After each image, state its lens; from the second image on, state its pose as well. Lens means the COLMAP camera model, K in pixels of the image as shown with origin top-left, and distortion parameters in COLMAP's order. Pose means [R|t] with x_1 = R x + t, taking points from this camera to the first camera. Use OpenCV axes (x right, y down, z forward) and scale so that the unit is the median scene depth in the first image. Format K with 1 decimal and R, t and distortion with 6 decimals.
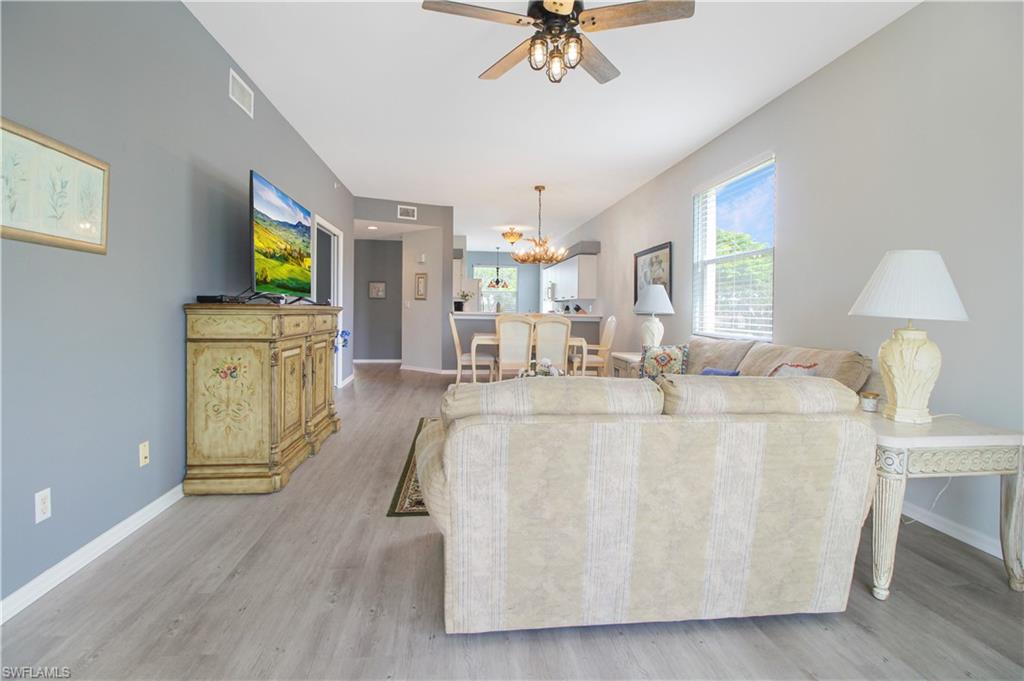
lens RADIAL K [[507.3, 0, 510.3], [0, 507.3, 338.2], [0, 0, 1]] dist [-0.004374, -0.000458]
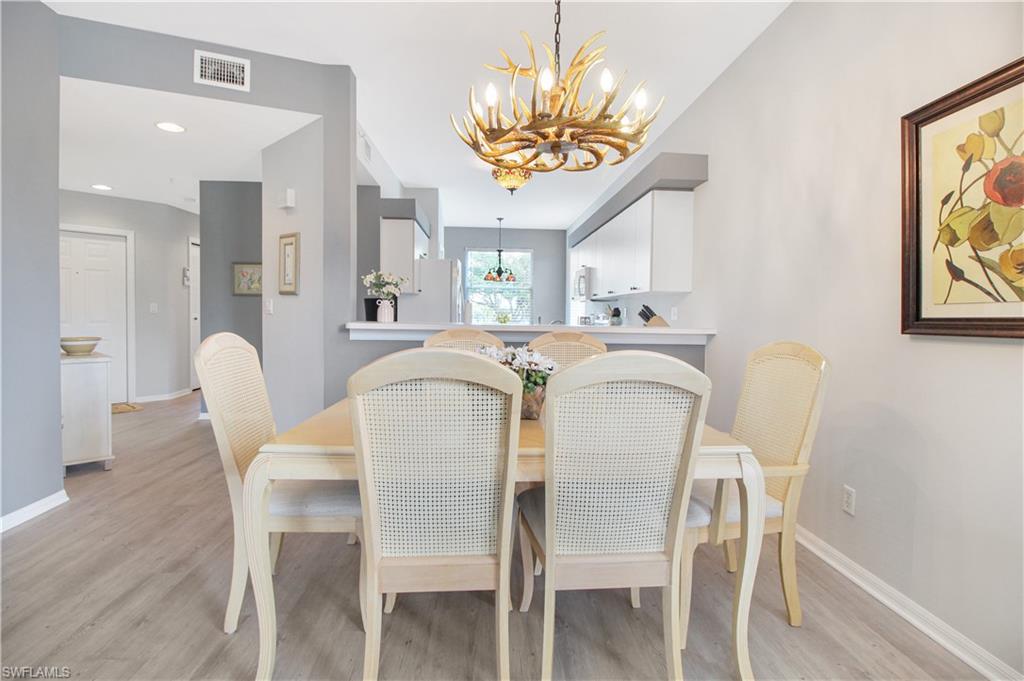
lens RADIAL K [[507.3, 0, 514.9], [0, 507.3, 342.0], [0, 0, 1]] dist [-0.004374, -0.000458]
pose [[0.998995, 0.000493, -0.044822, 0.031041], [-0.000551, 0.999999, -0.001292, -0.028841], [0.044822, 0.001315, 0.998994, 0.473947]]
